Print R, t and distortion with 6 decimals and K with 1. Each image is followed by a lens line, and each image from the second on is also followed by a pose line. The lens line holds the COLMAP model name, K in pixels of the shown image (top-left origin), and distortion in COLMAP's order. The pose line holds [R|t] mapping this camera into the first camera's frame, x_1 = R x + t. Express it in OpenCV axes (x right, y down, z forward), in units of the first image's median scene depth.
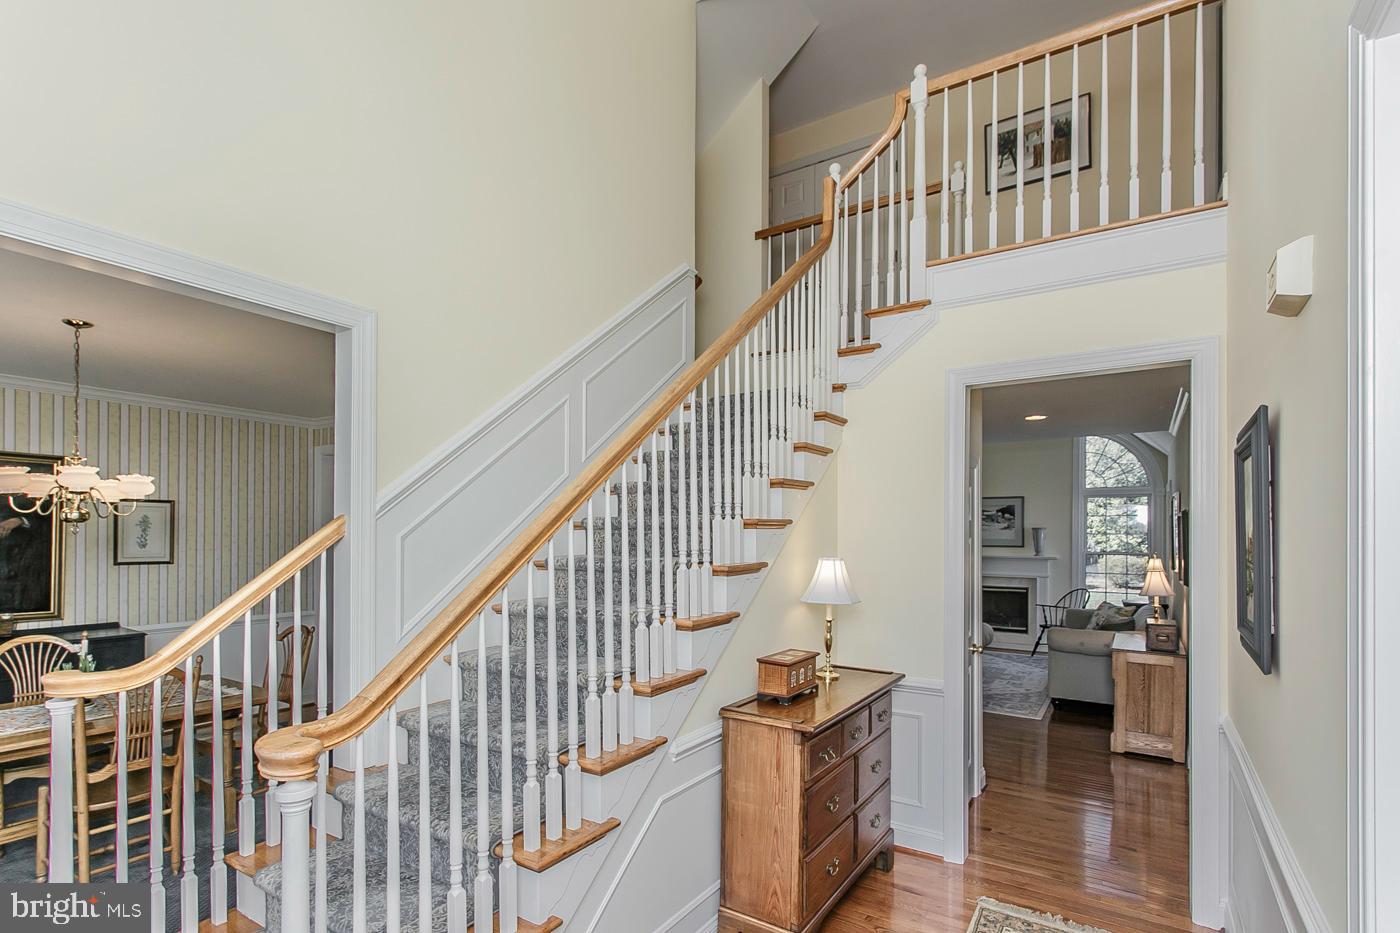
lens RADIAL K [[697.3, 0, 691.0], [0, 697.3, 531.3], [0, 0, 1]] dist [0.004952, 0.001070]
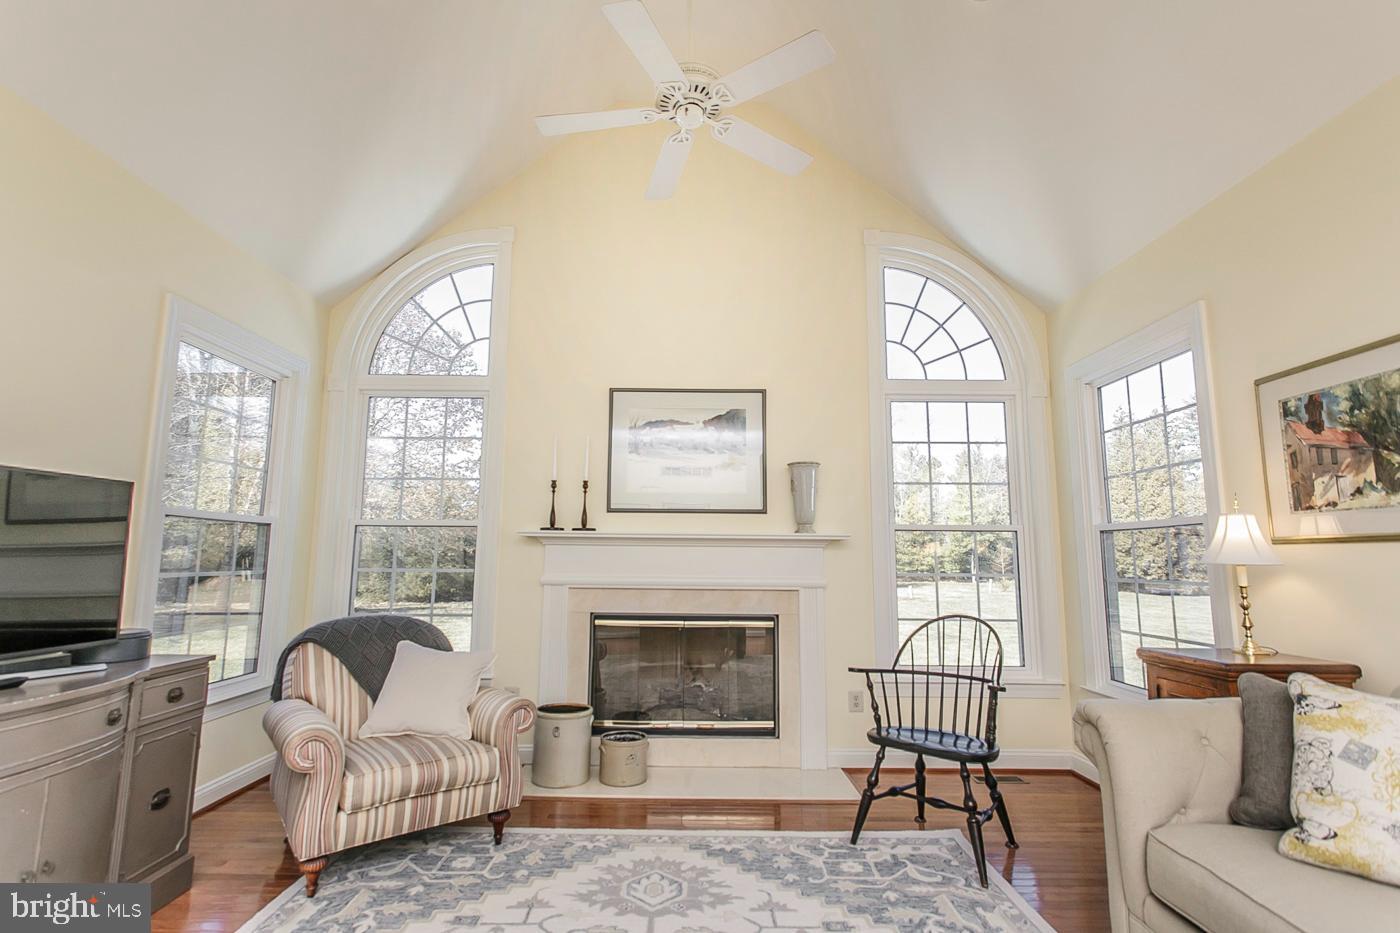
lens RADIAL K [[675.9, 0, 689.7], [0, 675.9, 464.6], [0, 0, 1]] dist [0.004241, 0.001005]
pose [[0.837096, 0.080894, 0.541042, 0.323433], [-0.006744, 0.990457, -0.137653, 0.070237], [-0.547014, 0.111580, 0.829654, 0.996227]]
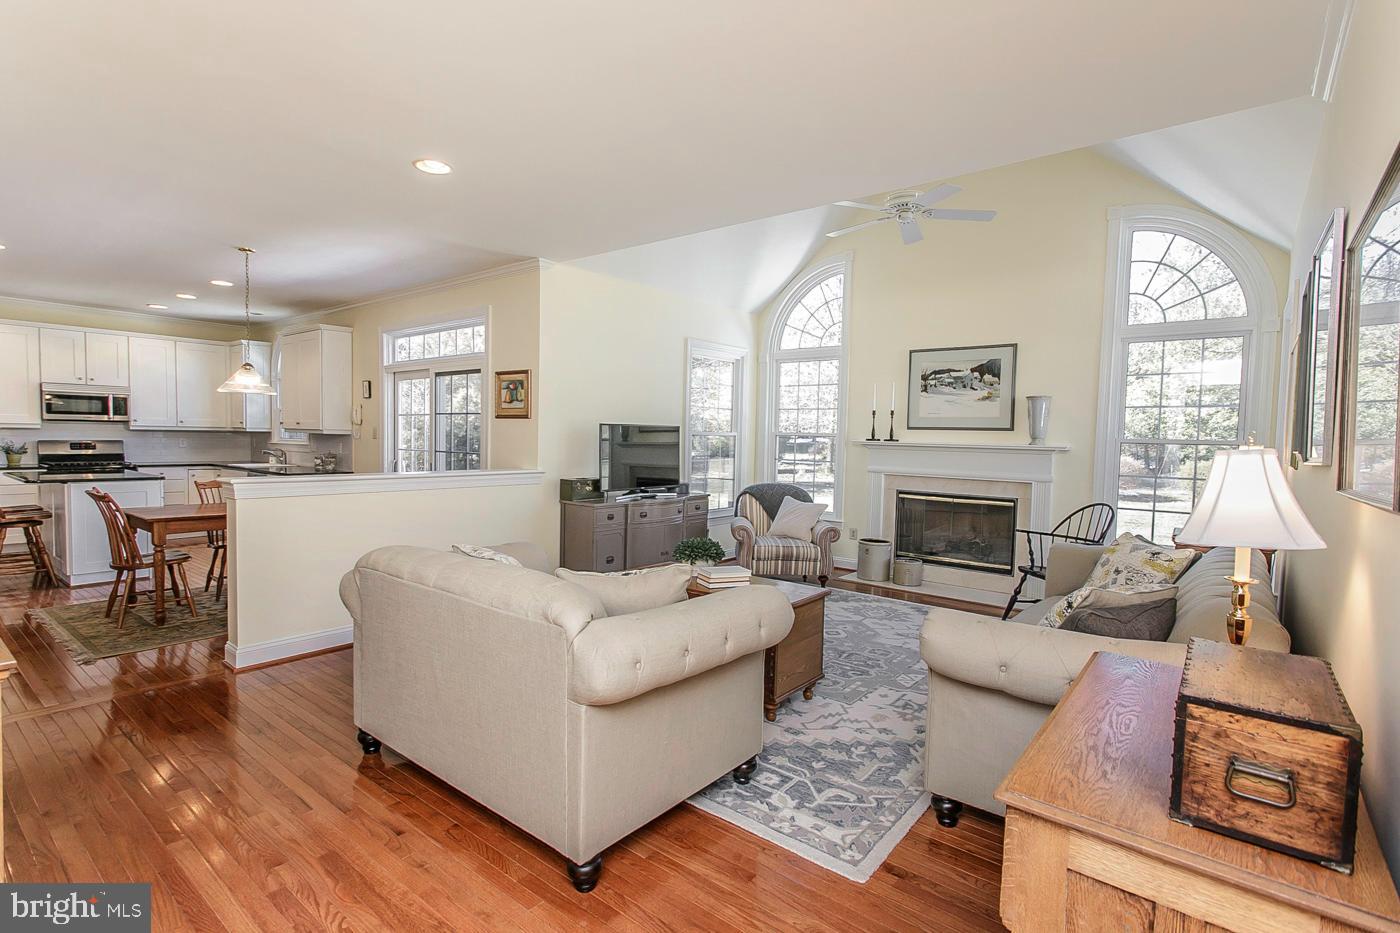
lens RADIAL K [[675.9, 0, 689.7], [0, 675.9, 464.6], [0, 0, 1]] dist [0.004241, 0.001005]
pose [[0.994029, 0.024423, -0.106346, 0.380494], [-0.019951, 0.998880, 0.042911, 0.046535], [0.107275, -0.040533, 0.993403, 0.574023]]
